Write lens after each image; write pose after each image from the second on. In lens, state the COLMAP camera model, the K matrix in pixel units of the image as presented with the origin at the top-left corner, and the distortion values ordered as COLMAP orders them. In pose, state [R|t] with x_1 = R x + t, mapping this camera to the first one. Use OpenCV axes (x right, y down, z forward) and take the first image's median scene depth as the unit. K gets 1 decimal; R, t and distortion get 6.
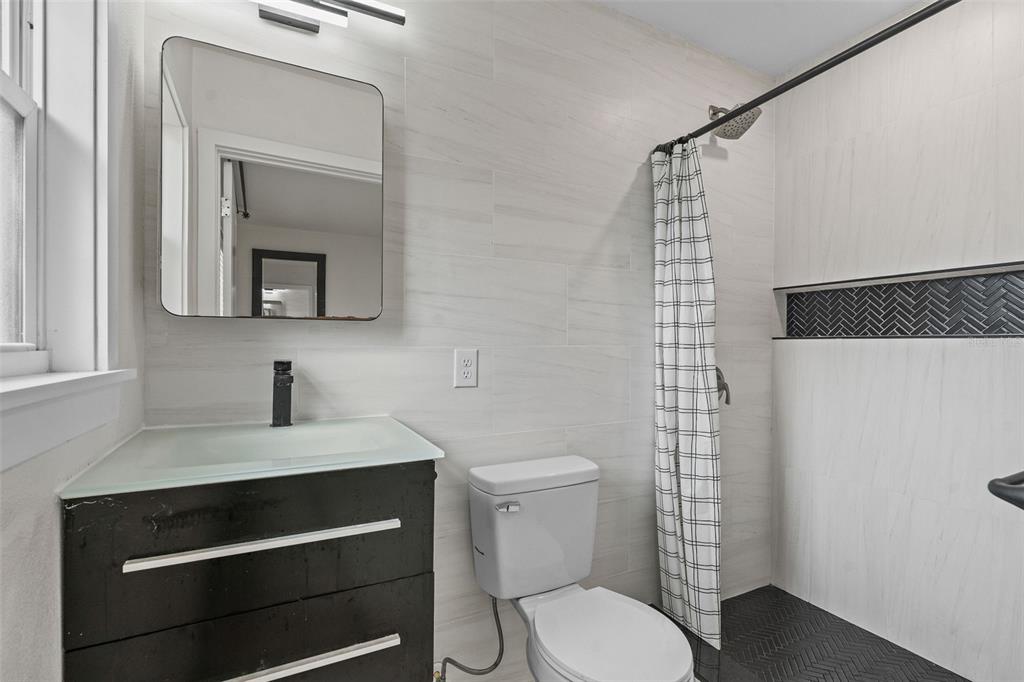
lens RADIAL K [[471.4, 0, 510.5], [0, 471.4, 344.6], [0, 0, 1]] dist [-0.003143, 0.000107]
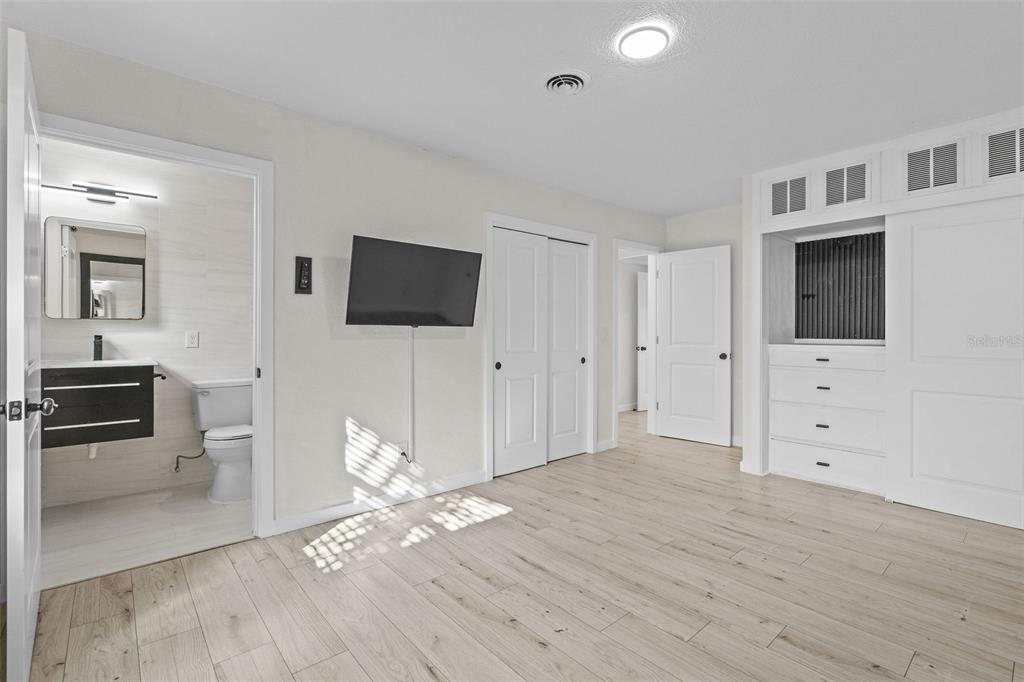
lens RADIAL K [[471.4, 0, 513.1], [0, 471.4, 334.5], [0, 0, 1]] dist [-0.003143, 0.000107]
pose [[0.969915, -0.000666, 0.243441, 0.942725], [-0.000264, 0.999993, 0.003790, 0.016269], [-0.243442, -0.003740, 0.969908, -1.769934]]
